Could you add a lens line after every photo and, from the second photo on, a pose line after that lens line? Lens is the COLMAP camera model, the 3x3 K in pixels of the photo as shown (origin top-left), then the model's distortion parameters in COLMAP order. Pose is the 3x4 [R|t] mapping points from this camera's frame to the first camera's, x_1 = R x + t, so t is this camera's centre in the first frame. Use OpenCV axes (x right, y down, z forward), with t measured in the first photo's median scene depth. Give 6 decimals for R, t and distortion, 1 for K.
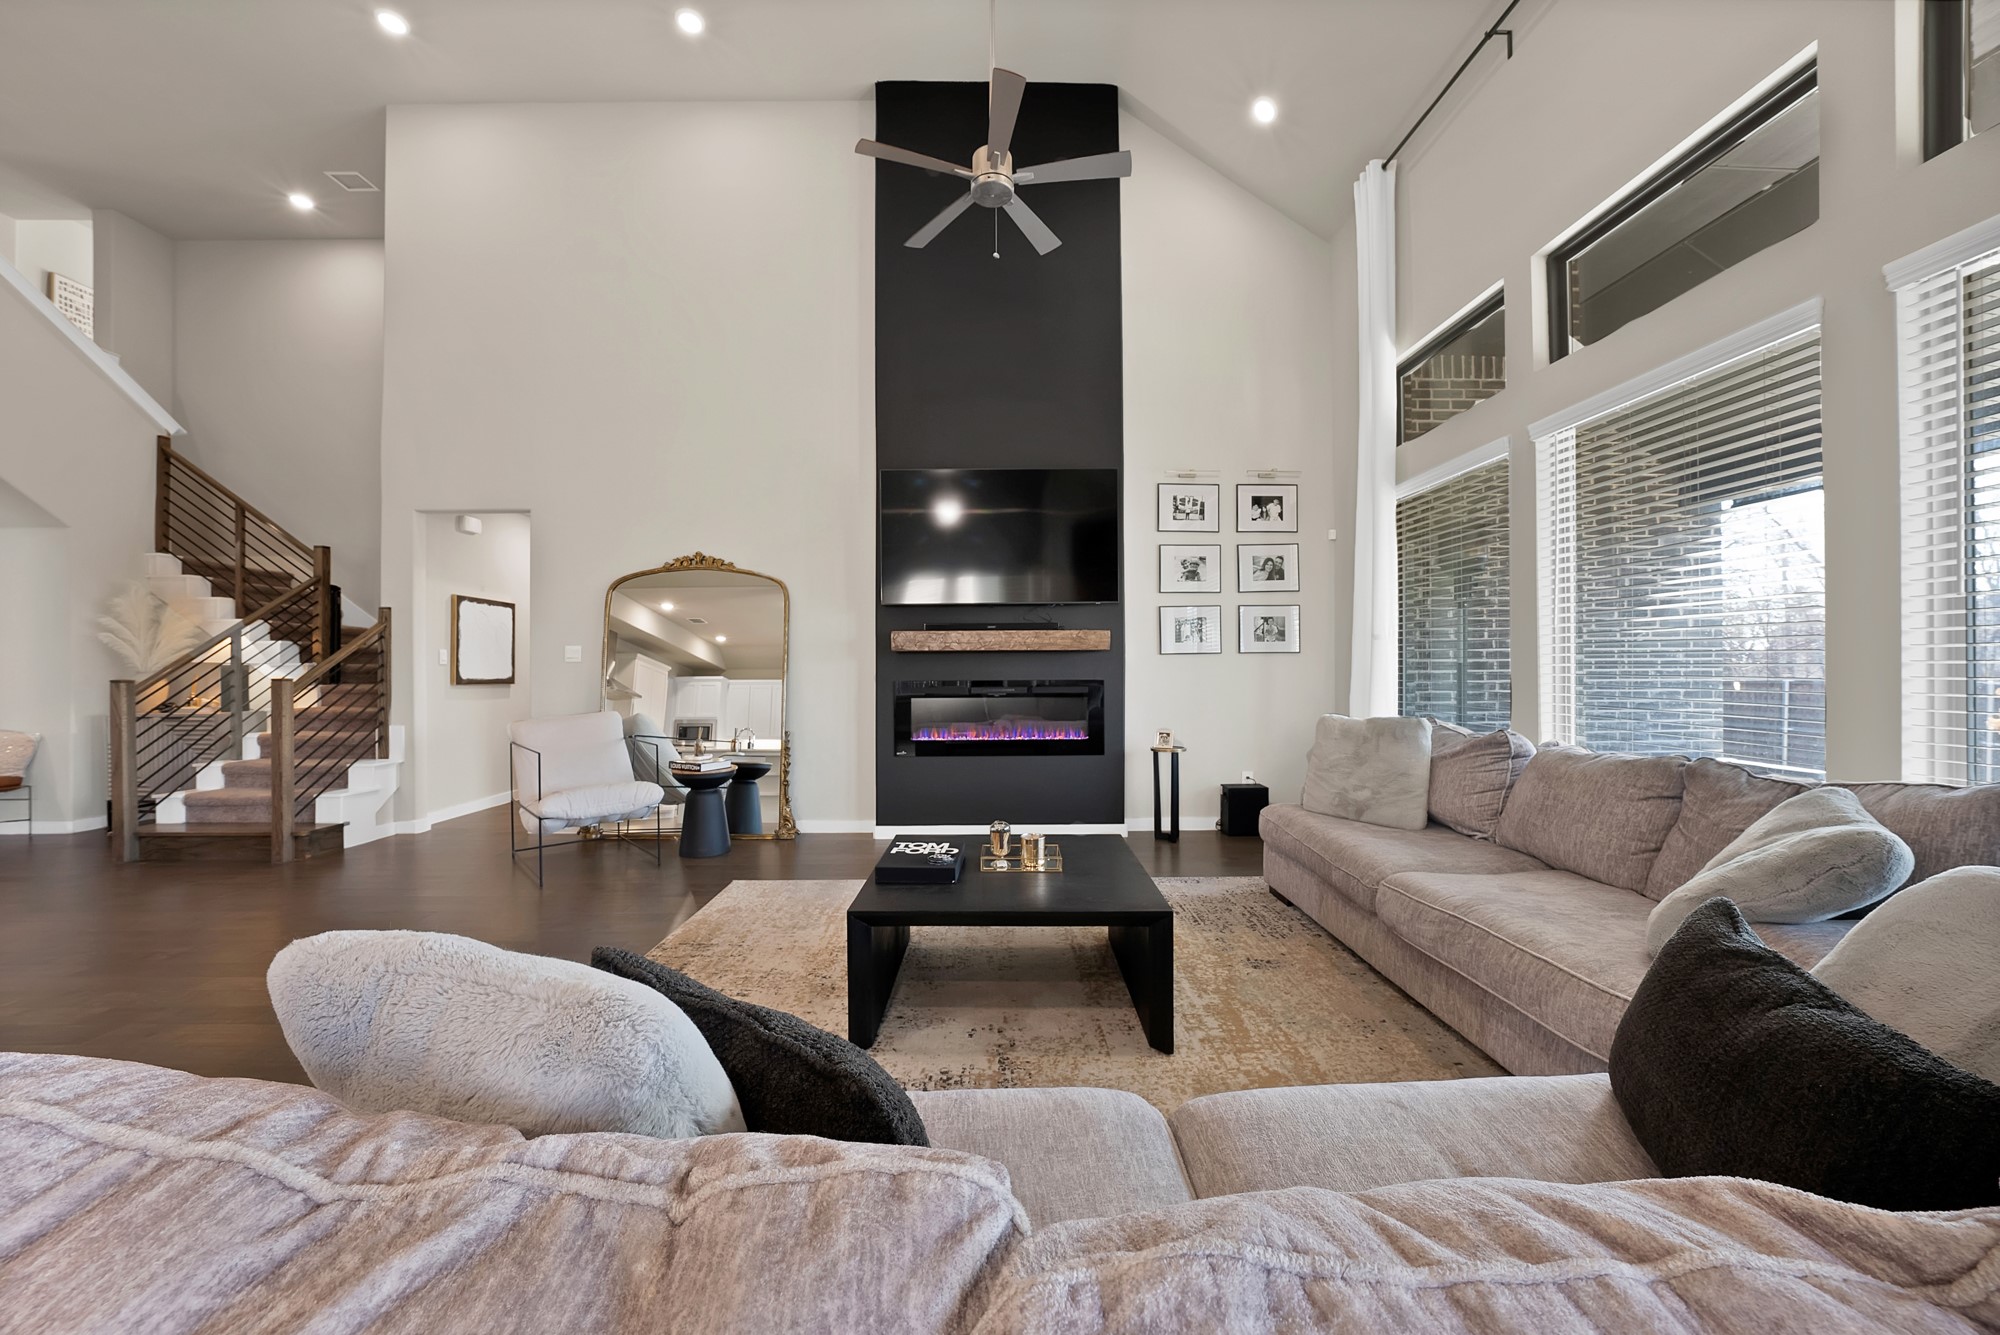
lens RADIAL K [[702.1, 0, 1004.6], [0, 702.1, 670.7], [0, 0, 1]] dist [-0.028518, 0.006104]
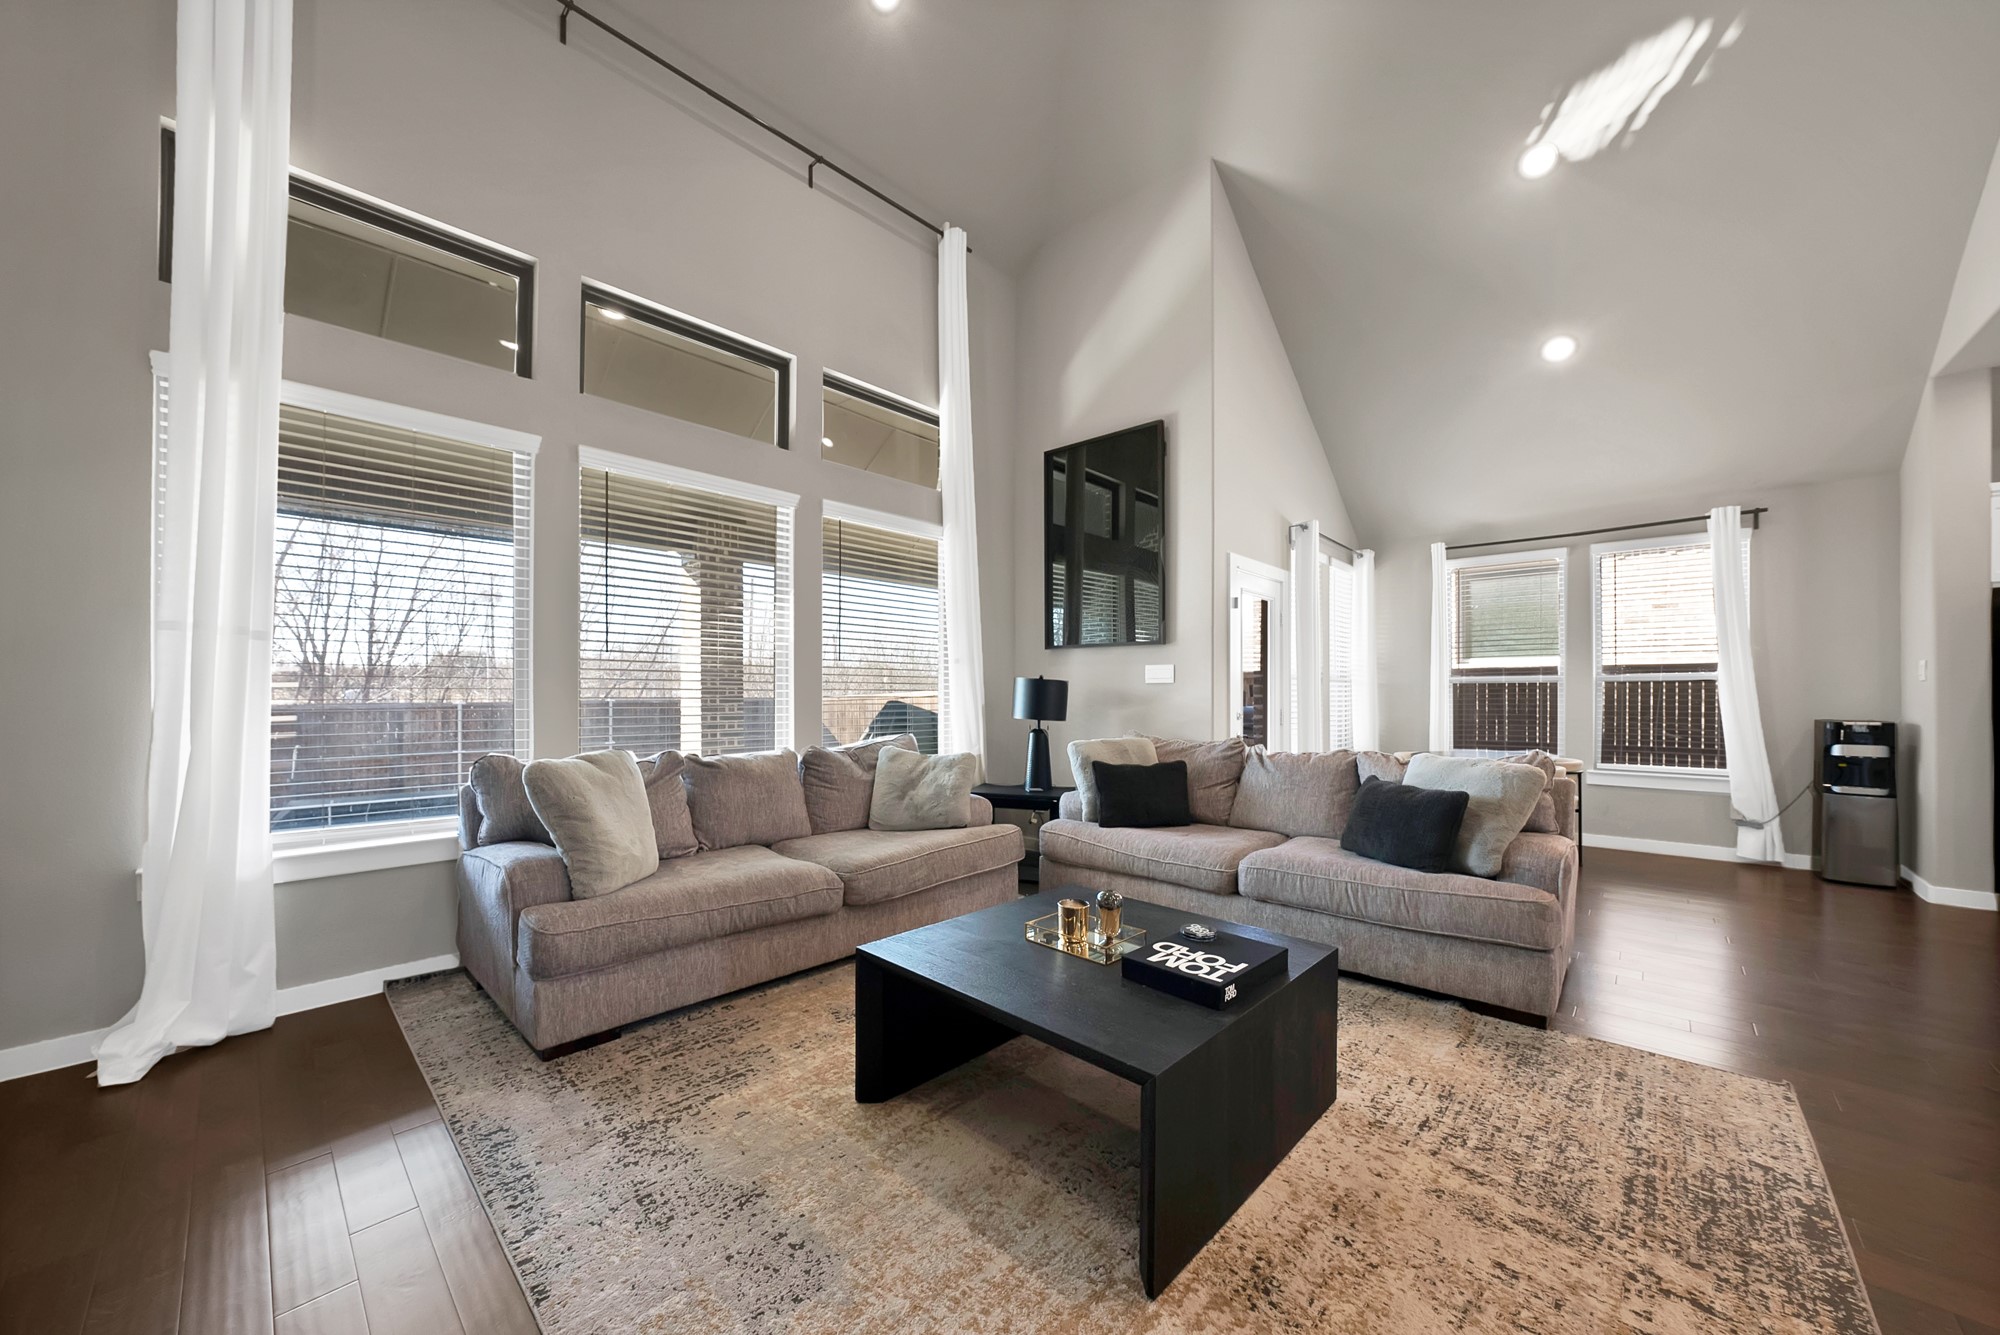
lens RADIAL K [[724.0, 0, 990.2], [0, 724.0, 694.7], [0, 0, 1]] dist [-0.031393, 0.006626]
pose [[-0.716571, 0.000533, 0.697514, -0.243417], [0.003252, 0.999991, 0.002576, -0.001112], [-0.697507, 0.004114, -0.716566, 0.870344]]
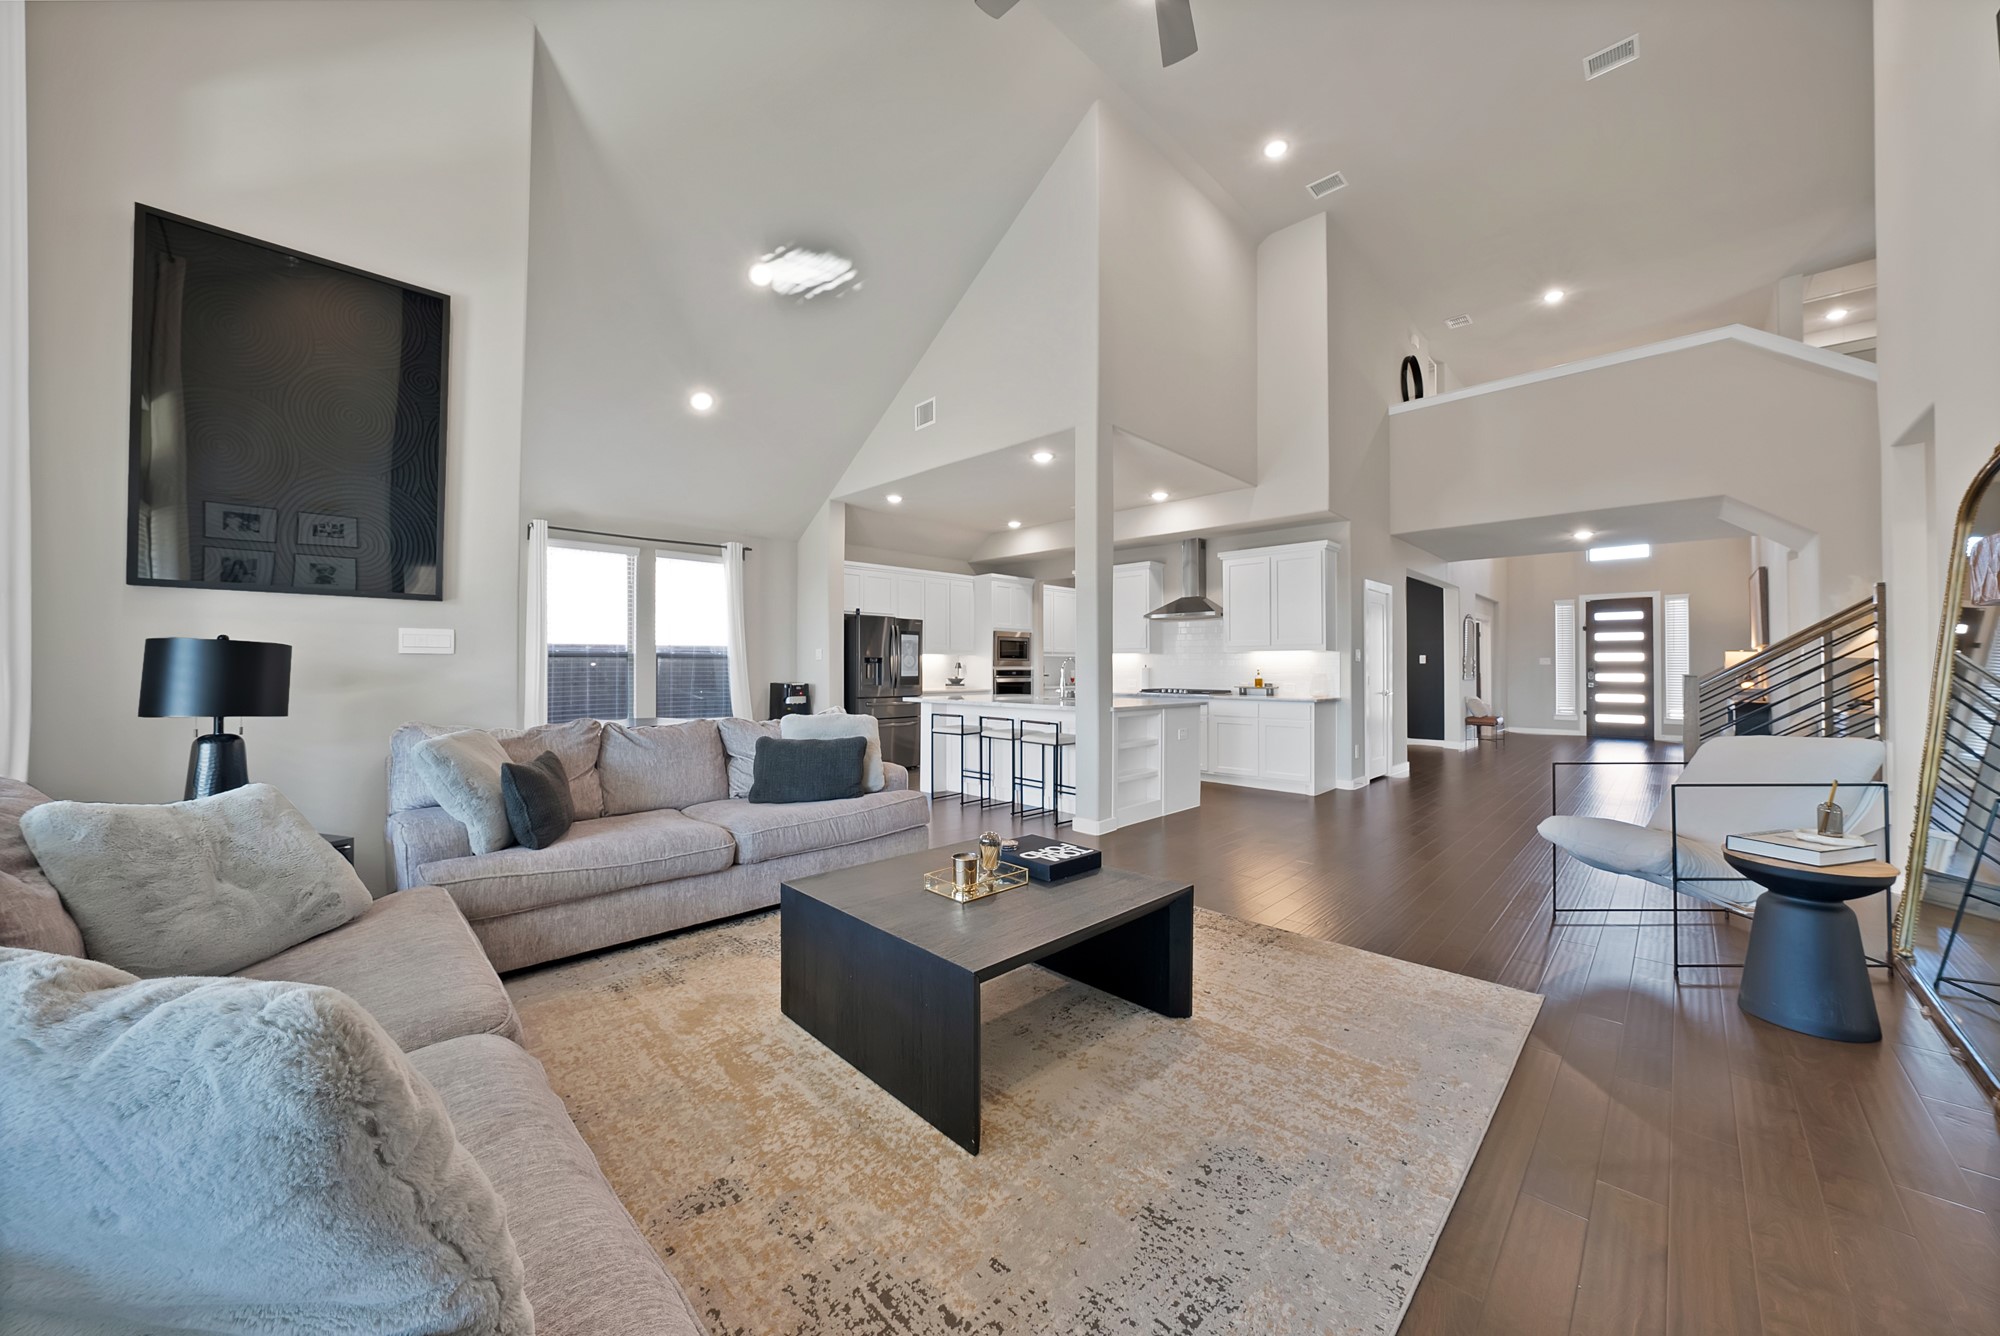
lens RADIAL K [[704.1, 0, 989.4], [0, 704.1, 662.8], [0, 0, 1]] dist [-0.029393, 0.005939]
pose [[-0.723444, -0.001562, -0.690381, 0.333183], [-0.000312, 0.999998, -0.001936, -0.003473], [0.690382, -0.001185, -0.723444, 0.877194]]
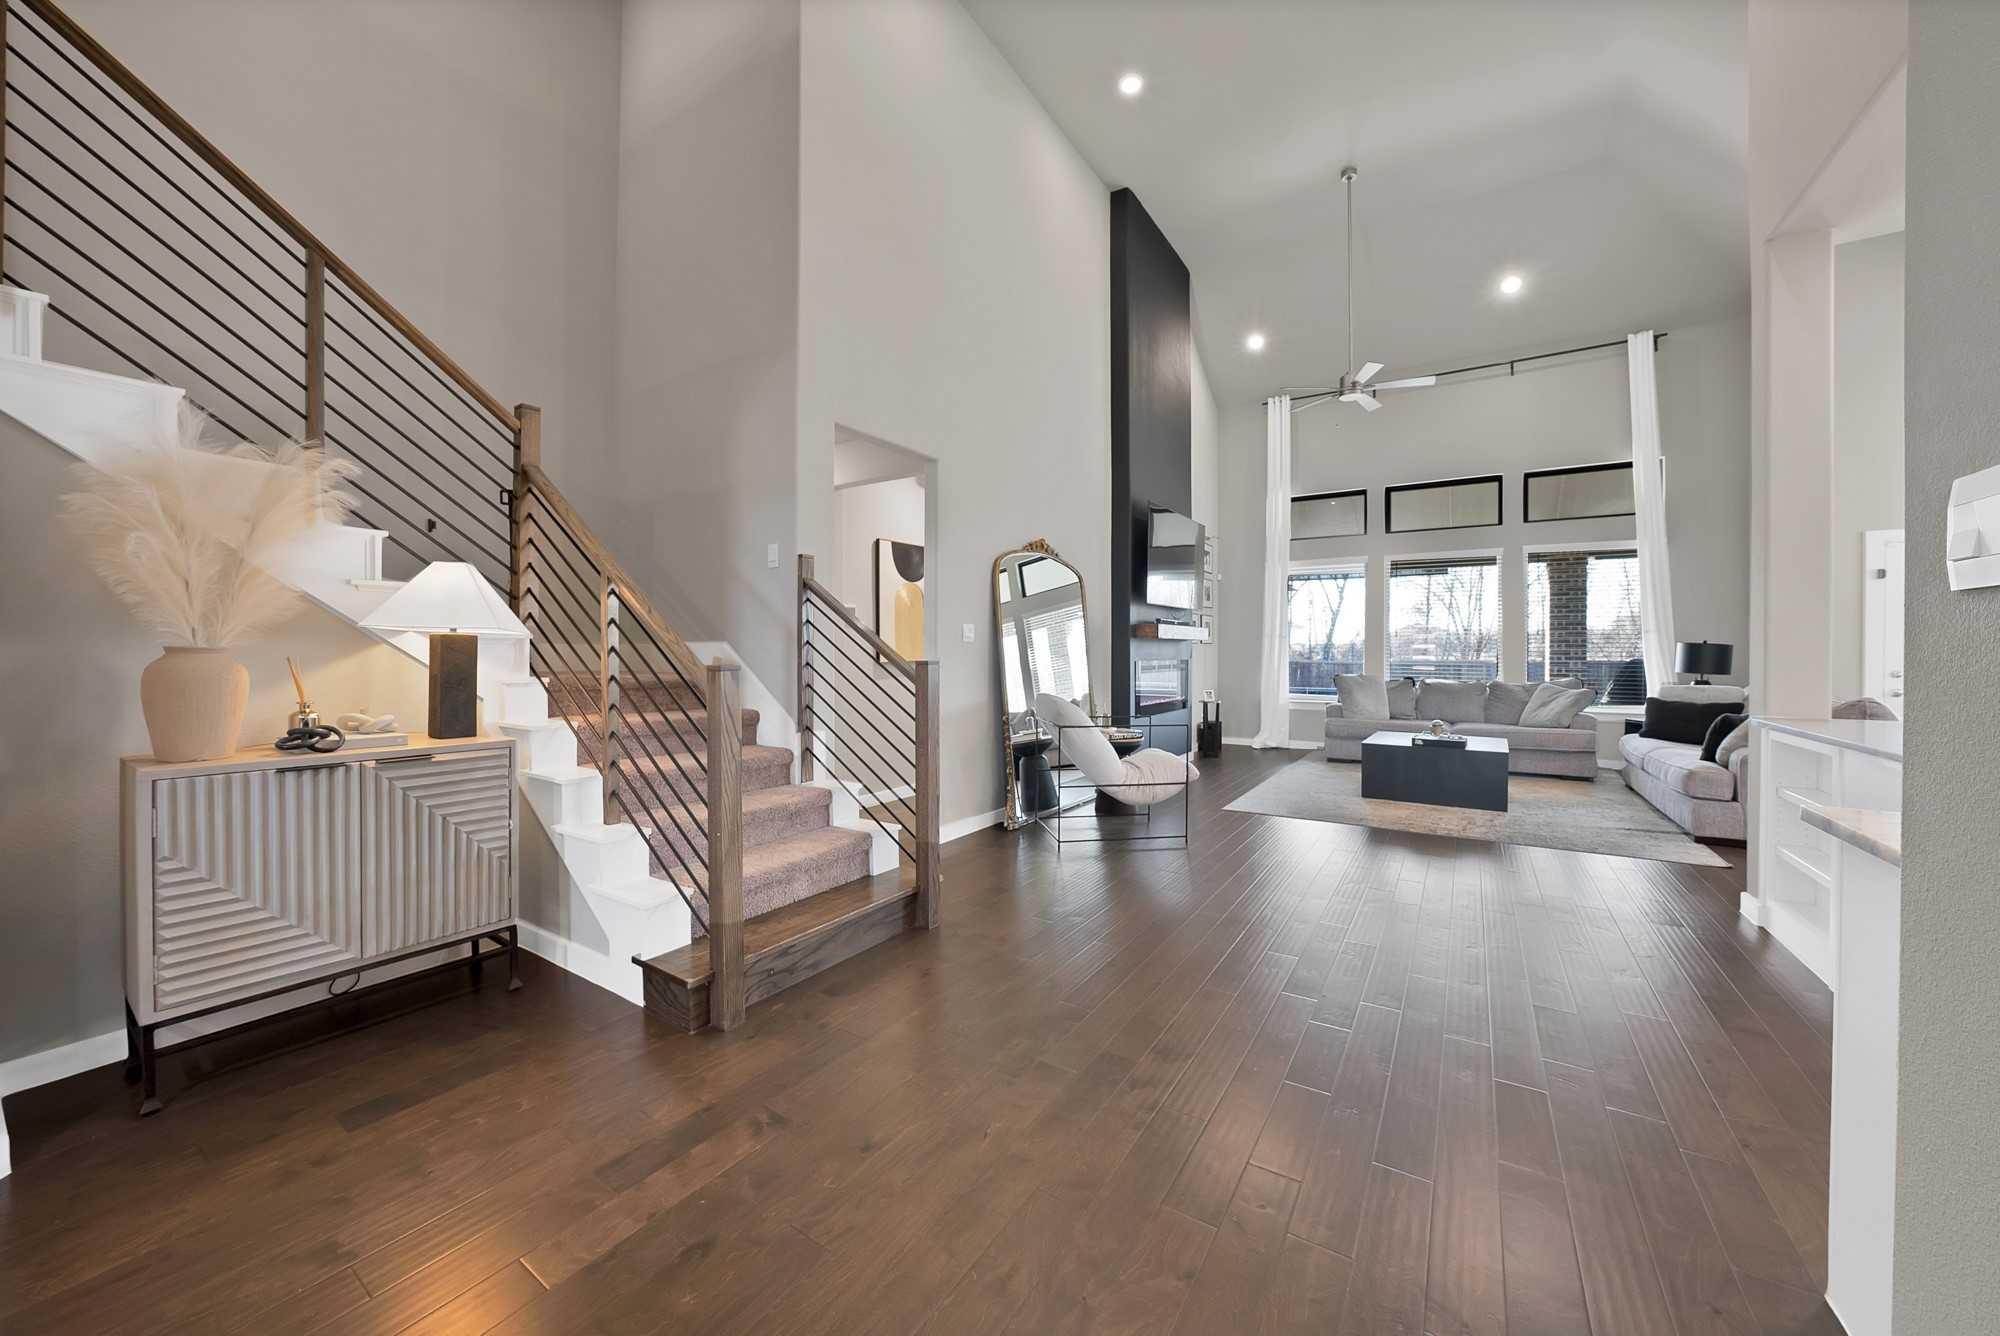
lens RADIAL K [[708.5, 0, 993.3], [0, 708.5, 656.9], [0, 0, 1]] dist [-0.018921, 0.000250]
pose [[0.573239, -0.000766, 0.819388, -1.380413], [0.000270, 1.000000, 0.000745, 0.004378], [-0.819388, -0.000206, 0.573239, 0.458392]]
